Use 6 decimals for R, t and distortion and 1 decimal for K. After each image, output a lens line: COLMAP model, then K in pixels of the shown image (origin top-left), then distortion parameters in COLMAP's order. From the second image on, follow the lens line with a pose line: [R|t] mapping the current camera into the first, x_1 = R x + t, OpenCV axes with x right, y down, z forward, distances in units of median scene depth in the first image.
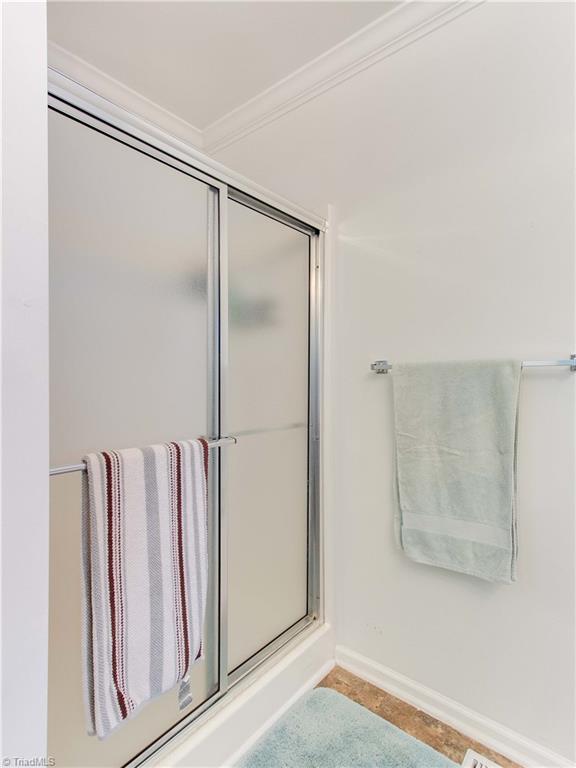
lens RADIAL K [[391.6, 0, 284.9], [0, 391.6, 382.5], [0, 0, 1]] dist [0.020696, -0.000129]
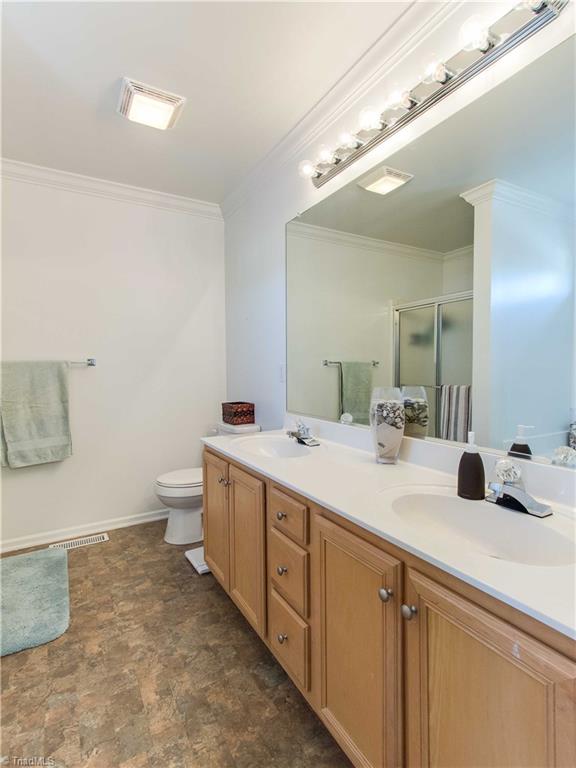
lens RADIAL K [[391.6, 0, 286.1], [0, 391.6, 384.6], [0, 0, 1]] dist [0.020696, -0.000129]
pose [[0.340406, -0.047956, 0.939055, -1.025246], [0.014212, 0.998847, 0.045858, -0.006002], [-0.940171, -0.002265, 0.340695, -0.873239]]
